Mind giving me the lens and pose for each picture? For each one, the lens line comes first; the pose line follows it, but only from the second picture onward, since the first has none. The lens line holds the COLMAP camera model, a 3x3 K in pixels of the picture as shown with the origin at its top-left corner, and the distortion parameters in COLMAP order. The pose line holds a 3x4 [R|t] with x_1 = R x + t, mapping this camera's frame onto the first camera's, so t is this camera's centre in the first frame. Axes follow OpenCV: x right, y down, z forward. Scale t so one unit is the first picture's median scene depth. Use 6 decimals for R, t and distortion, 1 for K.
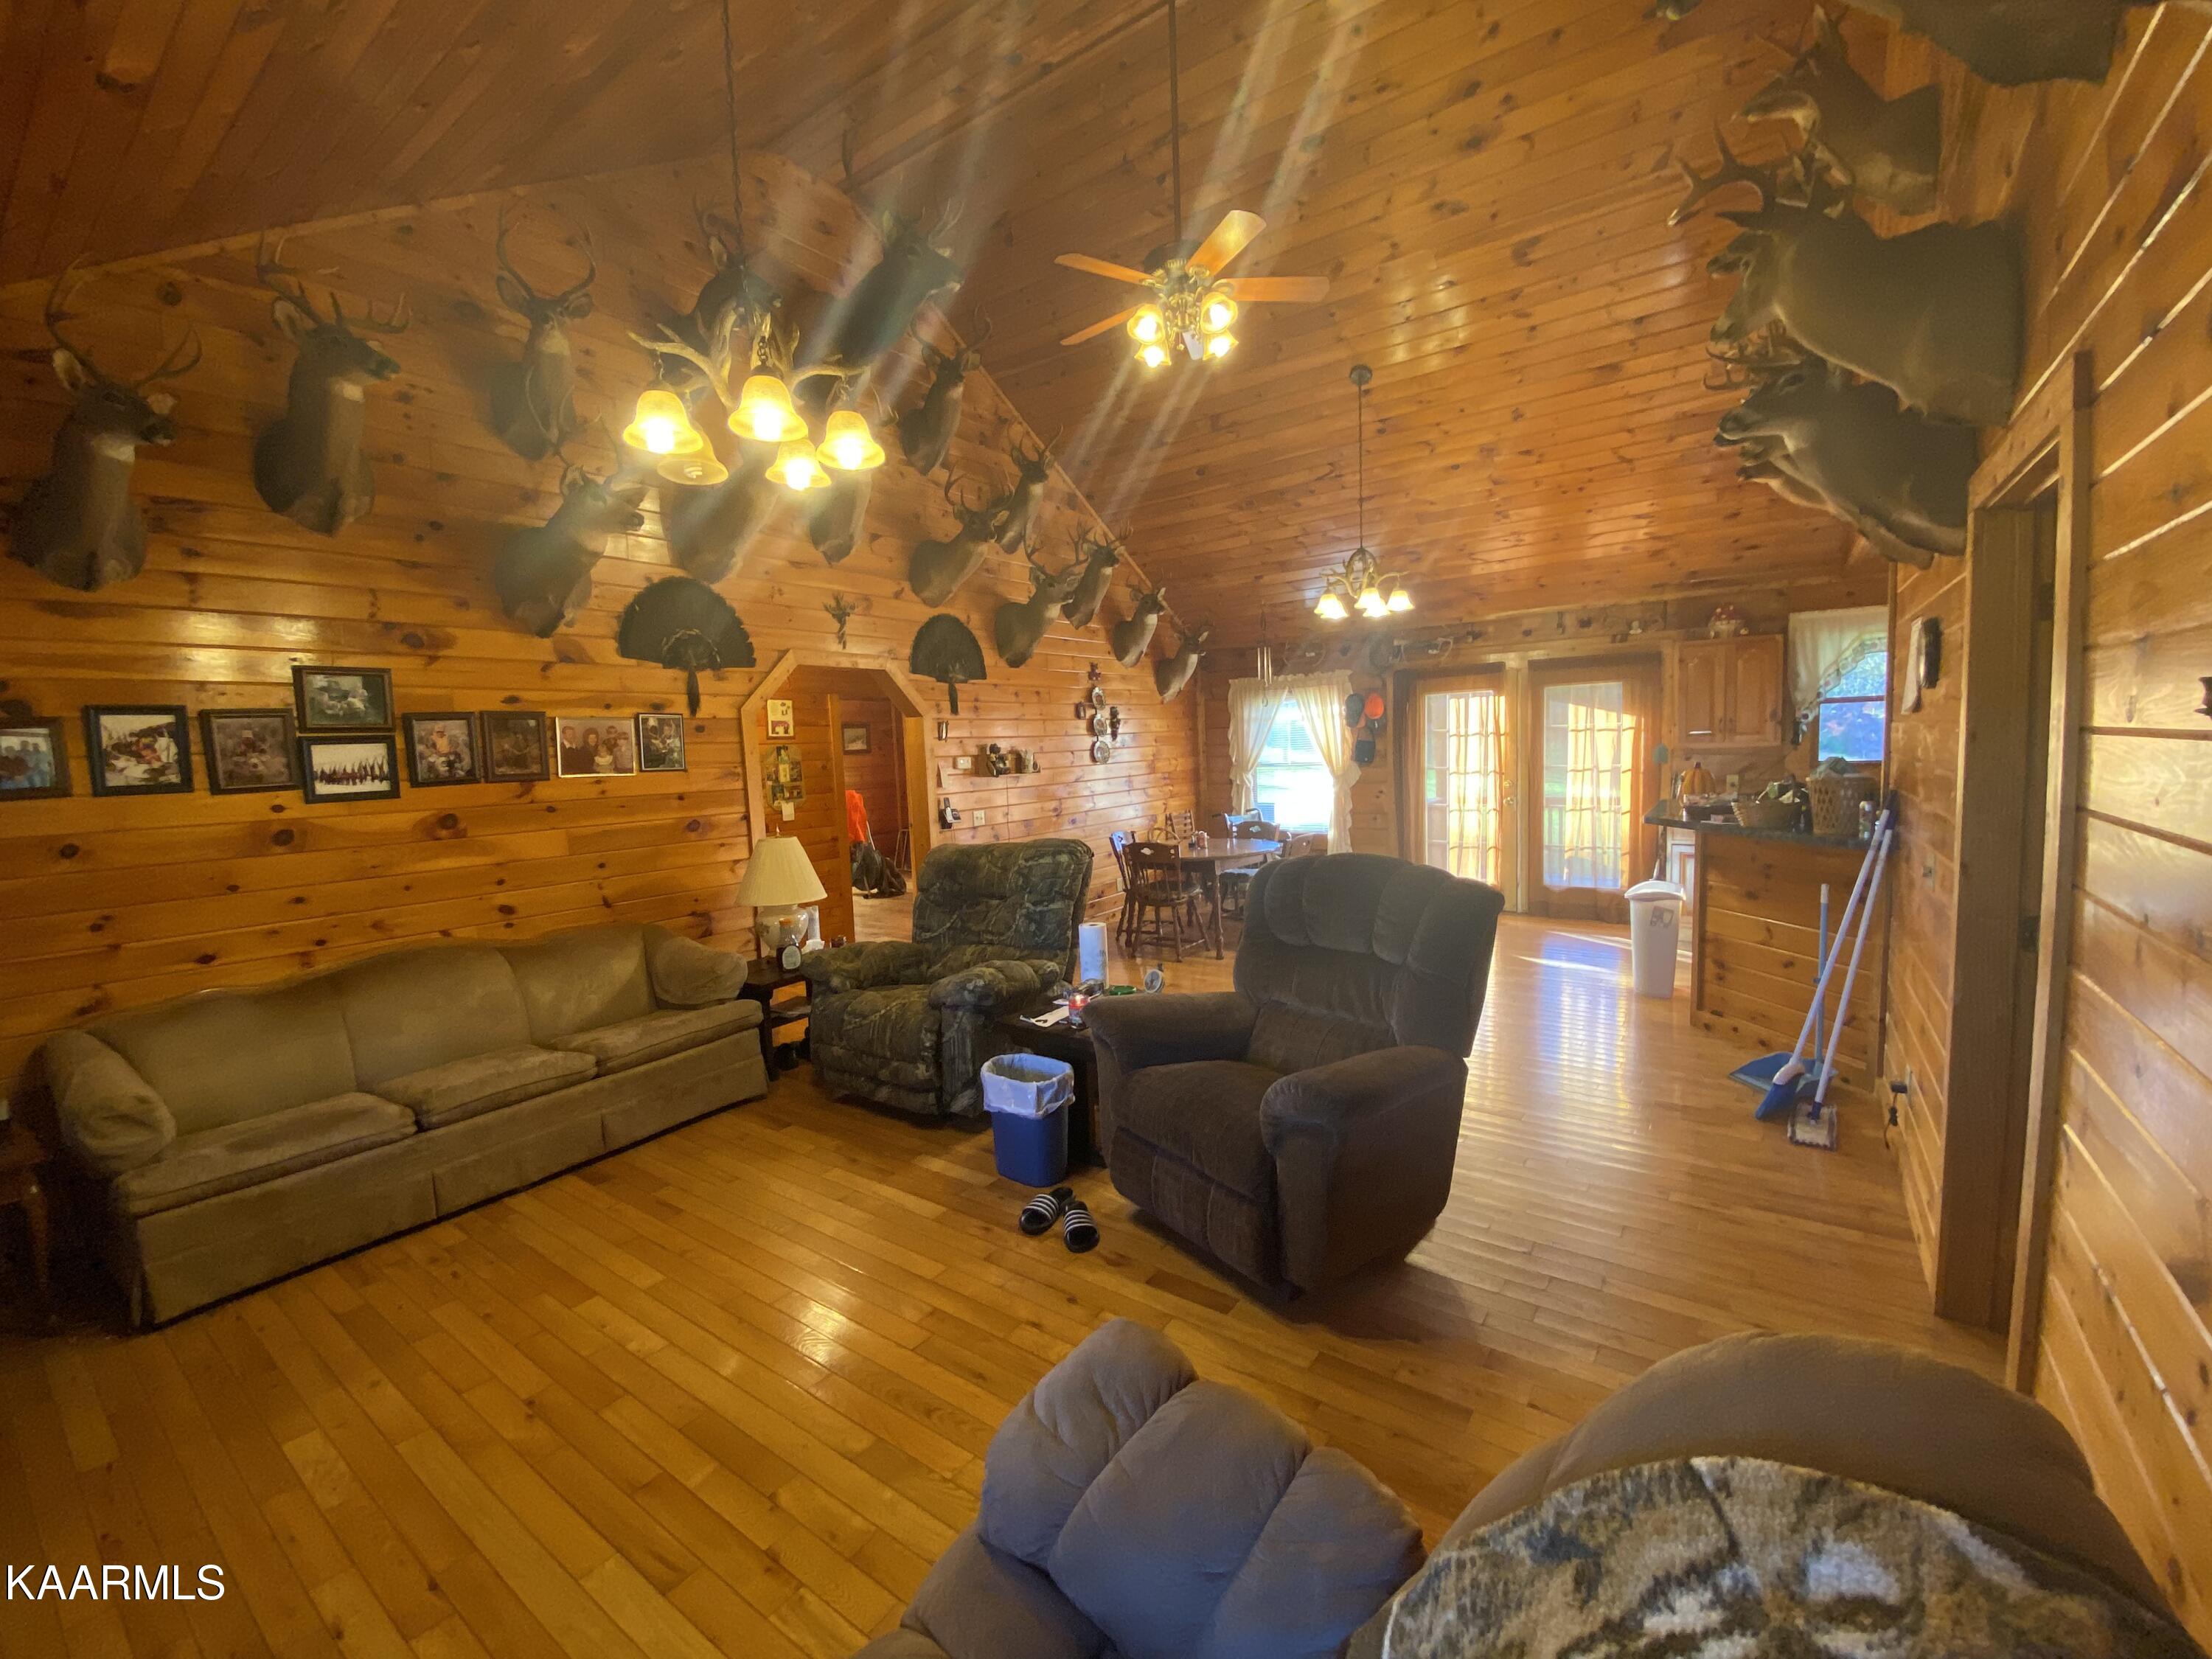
lens RADIAL K [[900.1, 0, 1122.4], [0, 900.1, 823.0], [0, 0, 1]] dist [0.012642, -0.024902]
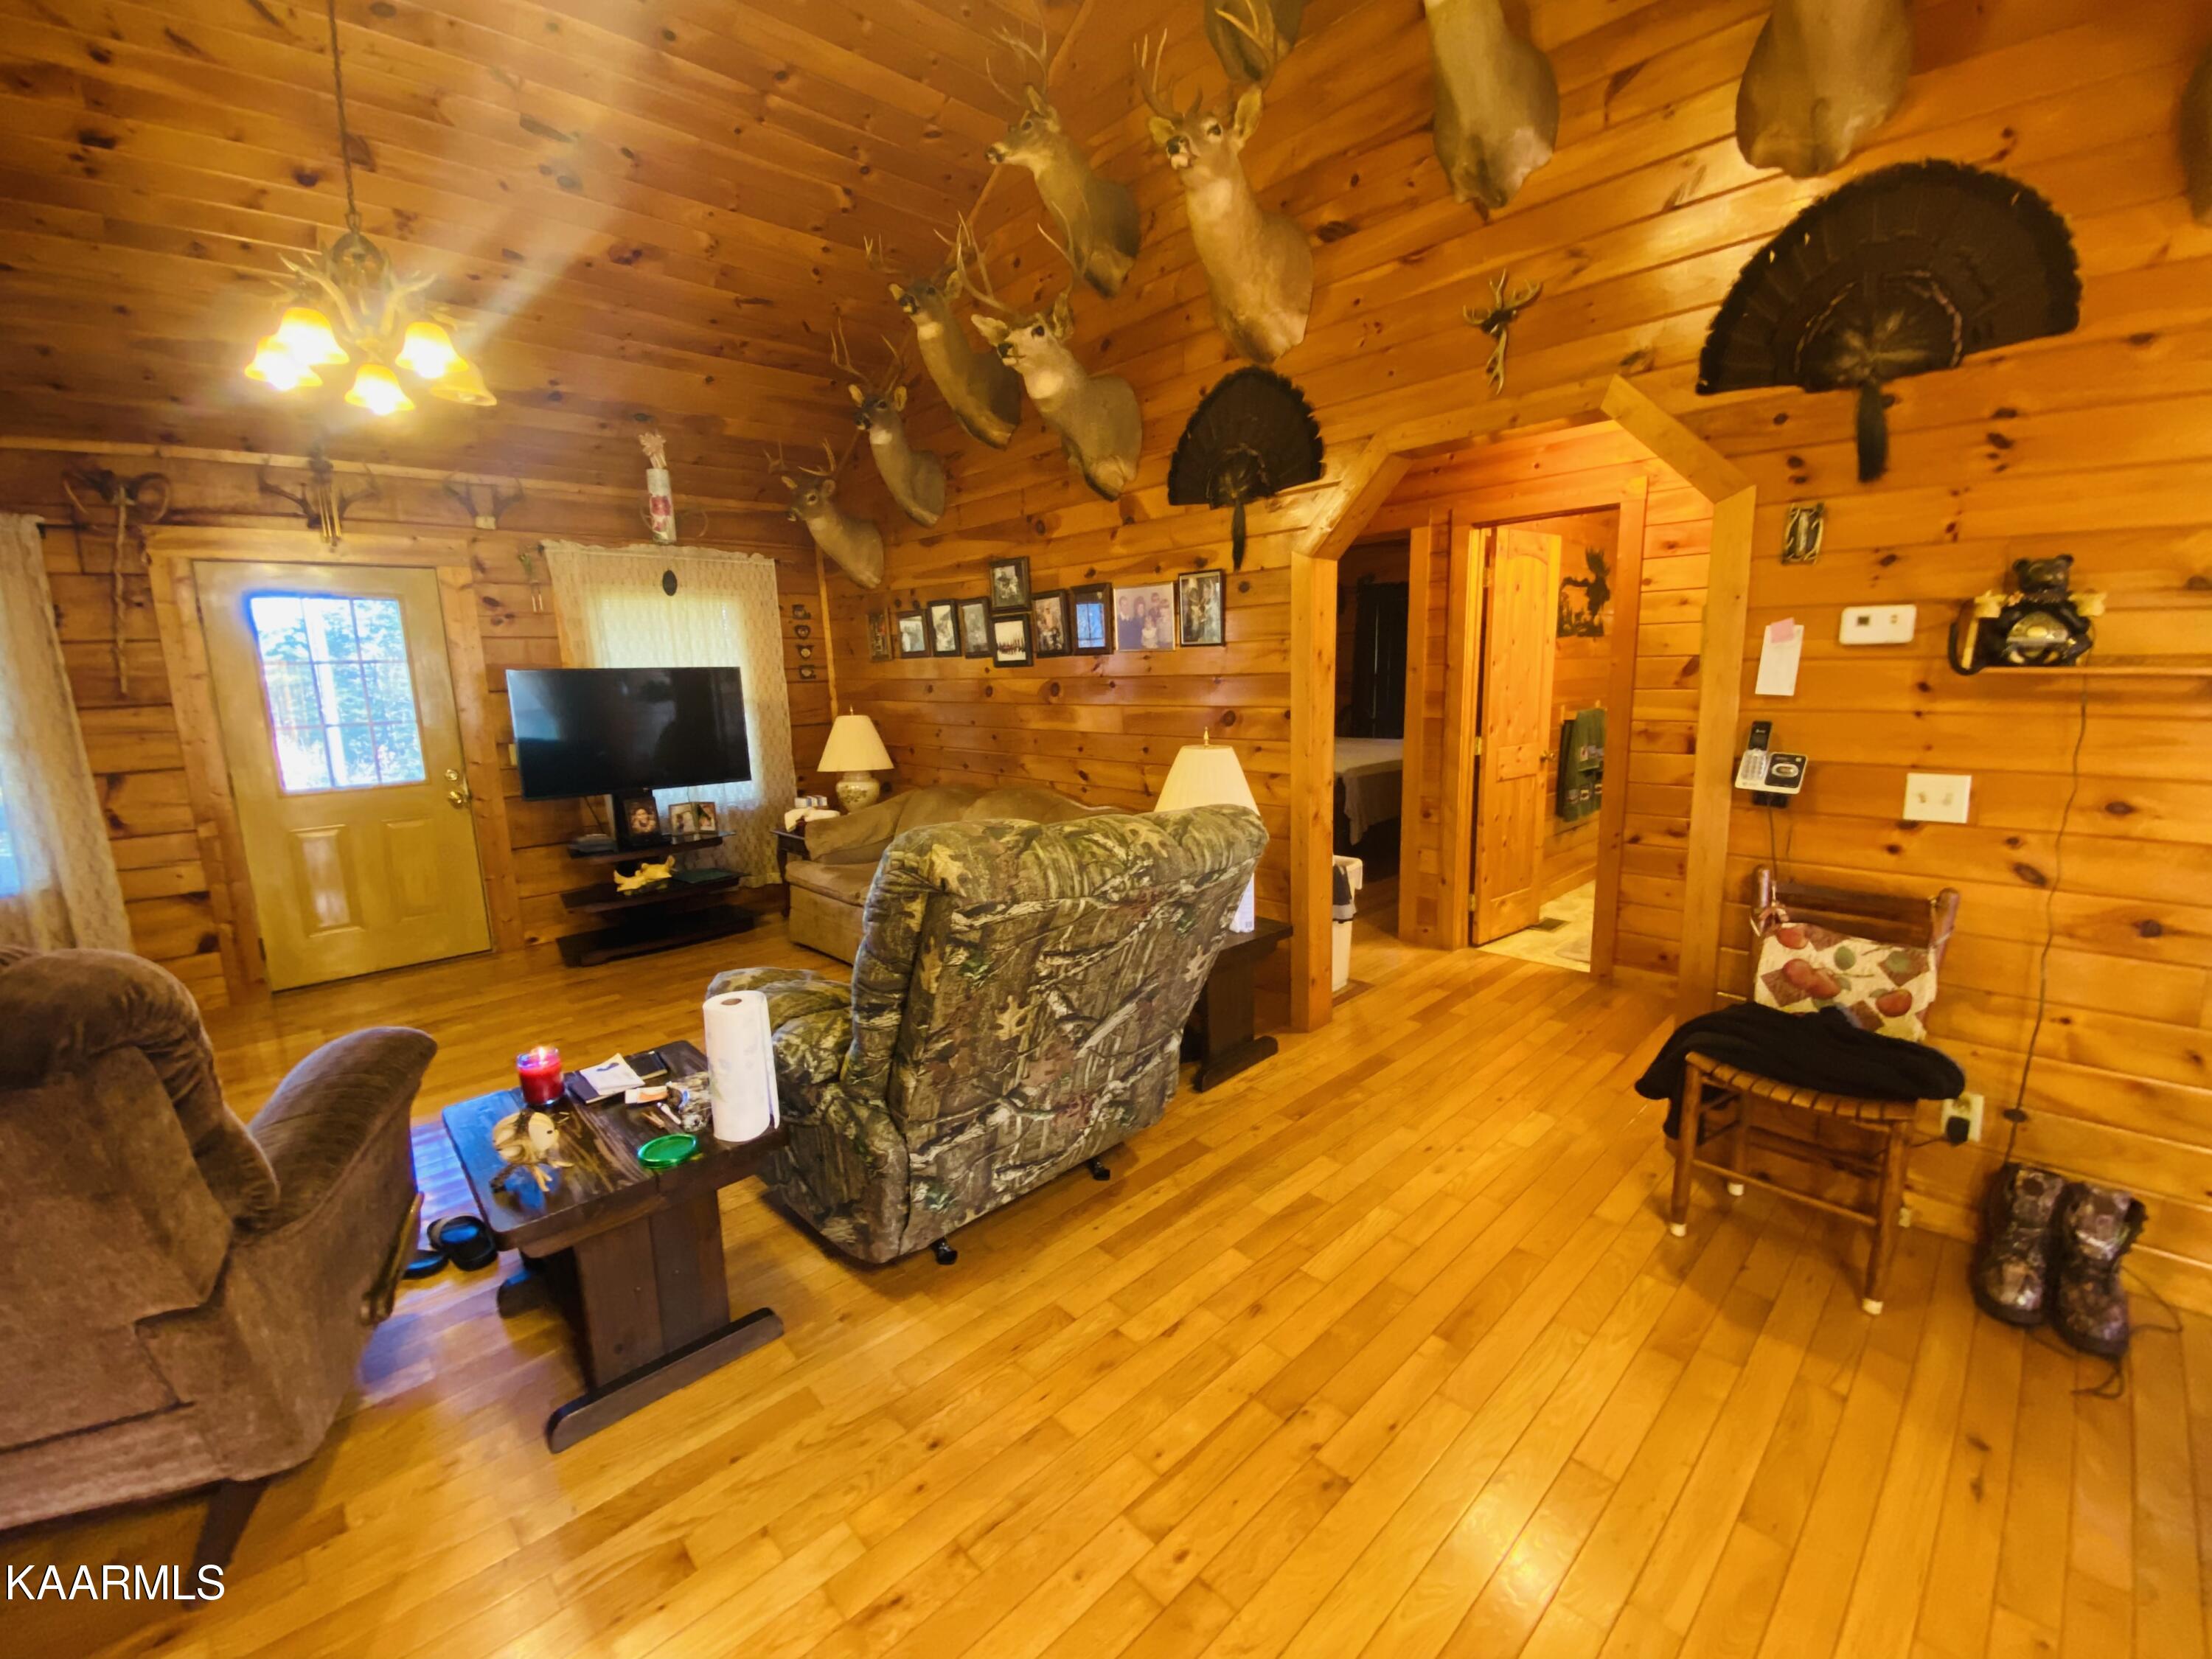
lens RADIAL K [[907.4, 0, 1103.1], [0, 907.4, 822.8], [0, 0, 1]] dist [0.029481, -0.025416]
pose [[-0.218895, 0.208109, -0.953297, 0.318031], [-0.046841, 0.973623, 0.223302, -0.083470], [0.974624, 0.093534, -0.203373, 1.132242]]
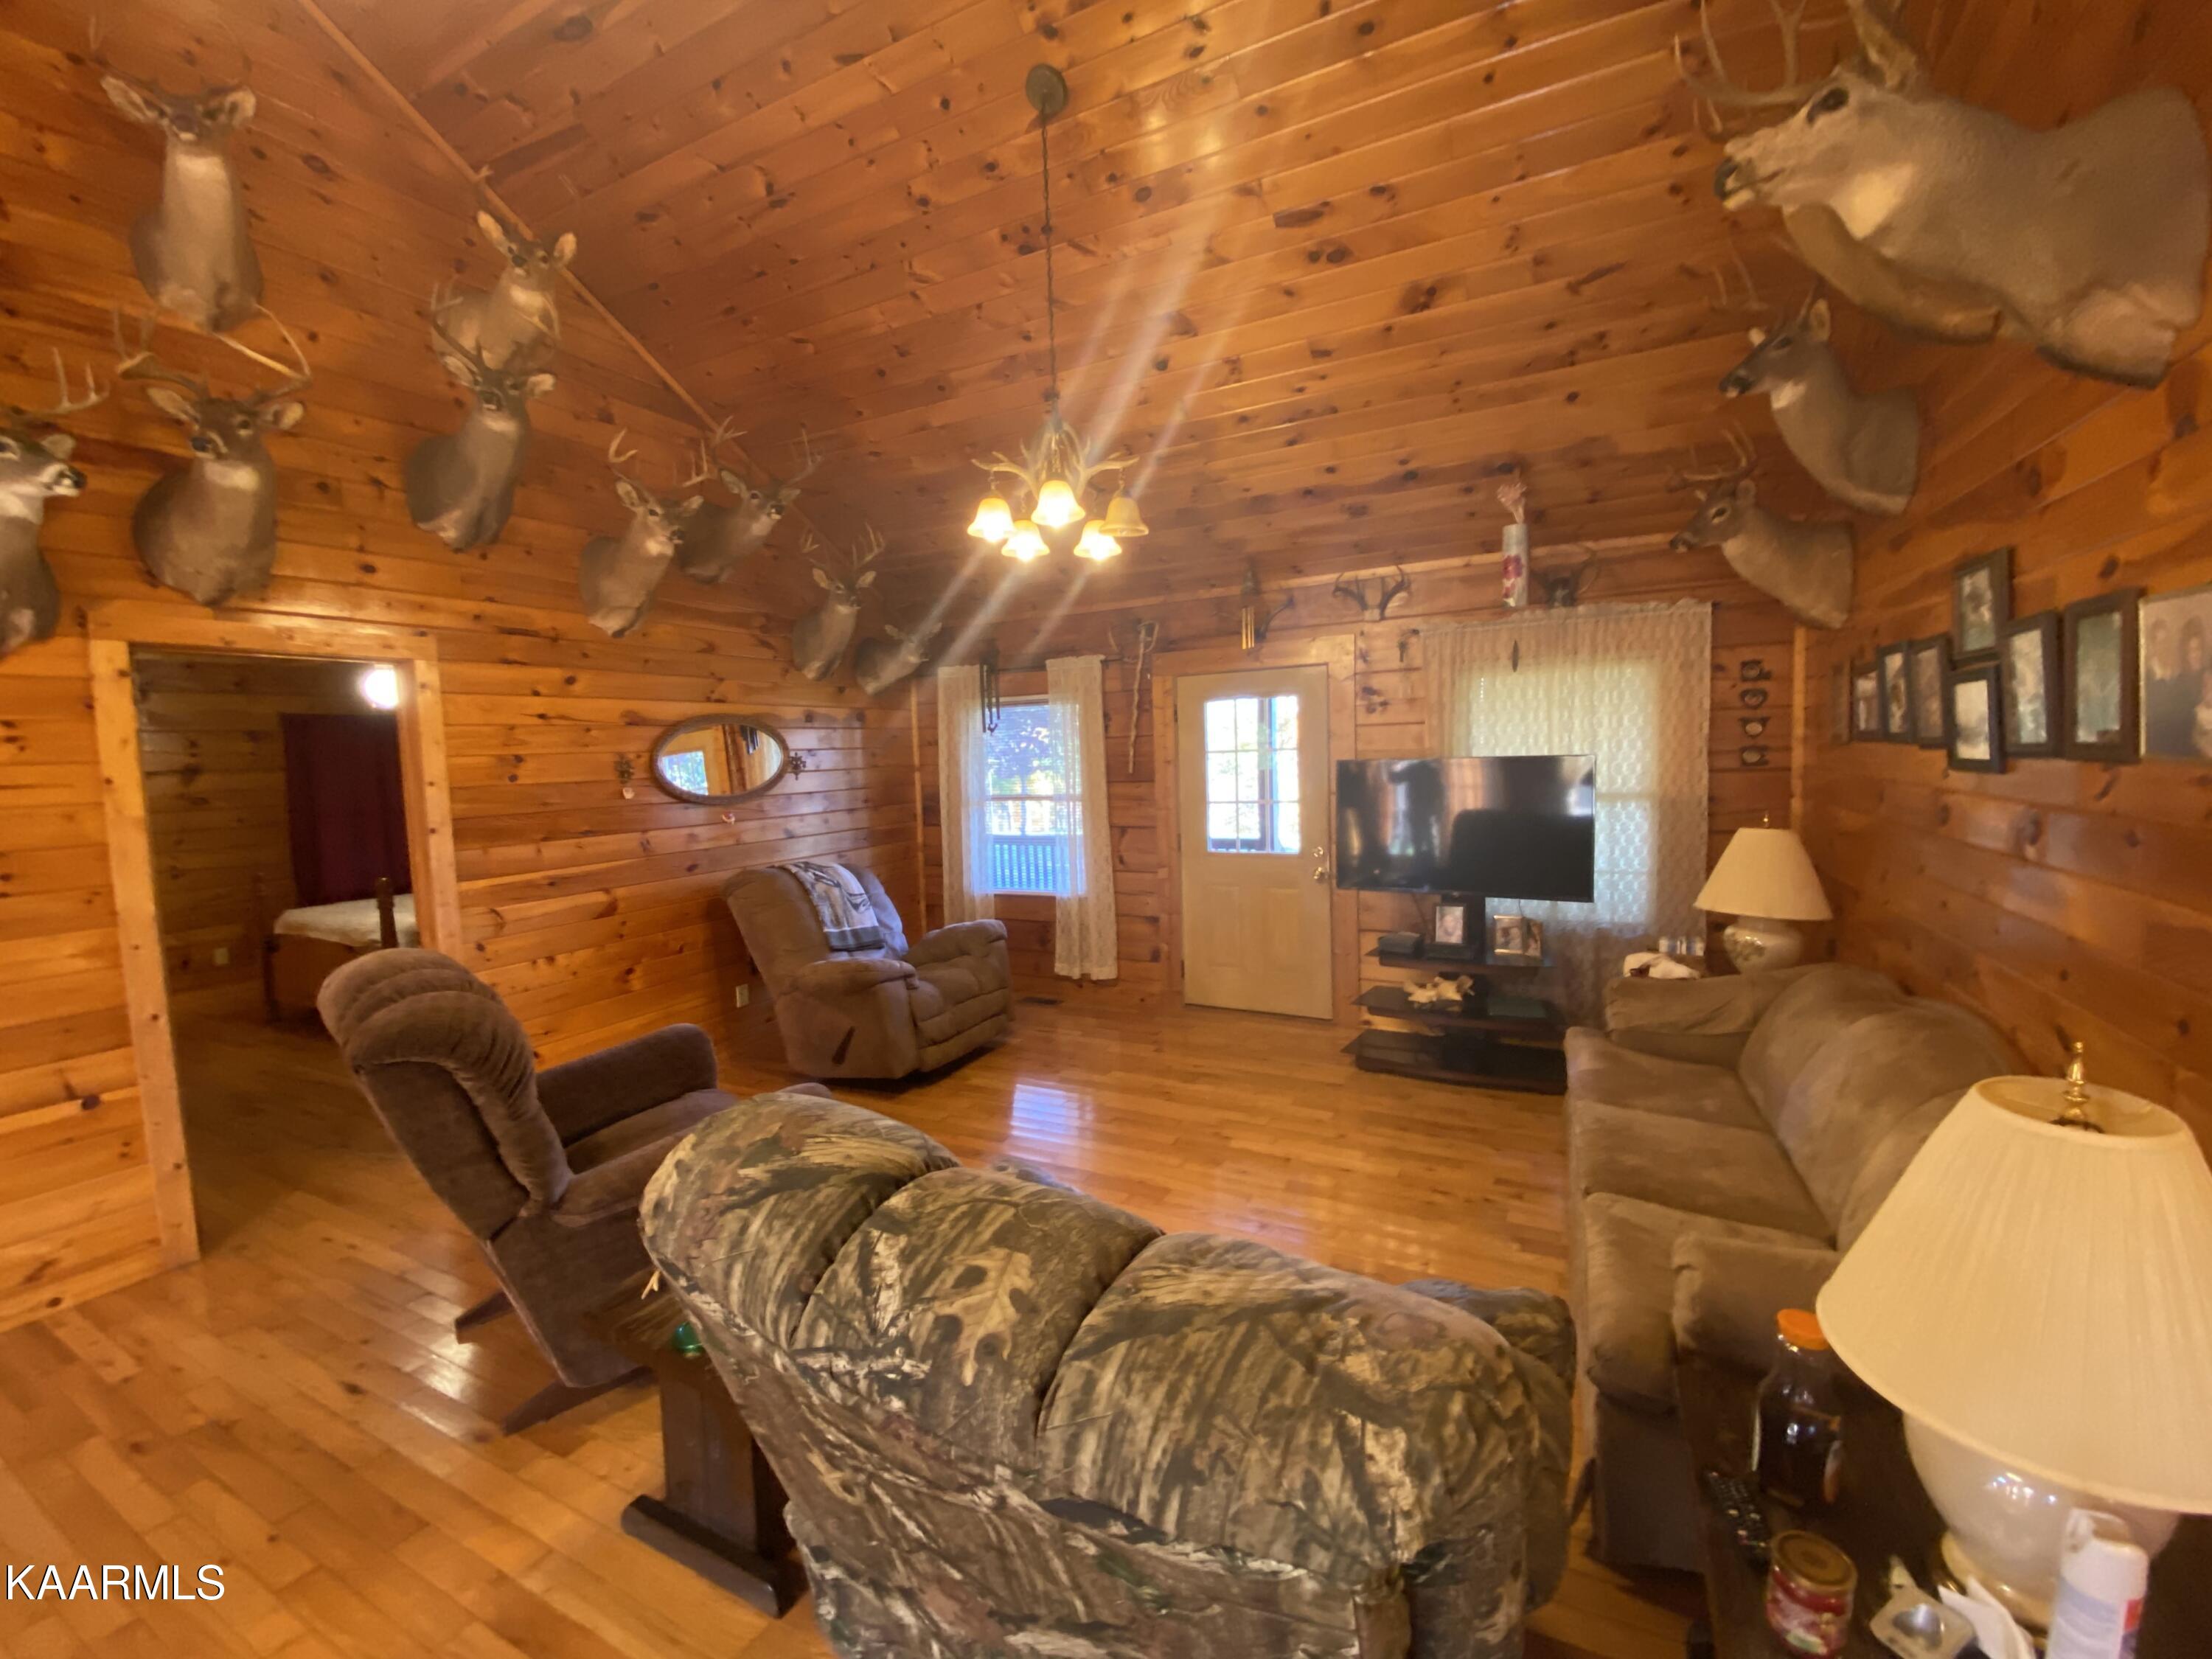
lens RADIAL K [[905.4, 0, 1106.0], [0, 905.4, 829.5], [0, 0, 1]] dist [-0.000824, -0.014375]
pose [[-0.989437, 0.082909, -0.118913, -0.139224], [0.061567, 0.982982, 0.173075, -0.105679], [0.131239, 0.163926, -0.977704, 1.235771]]
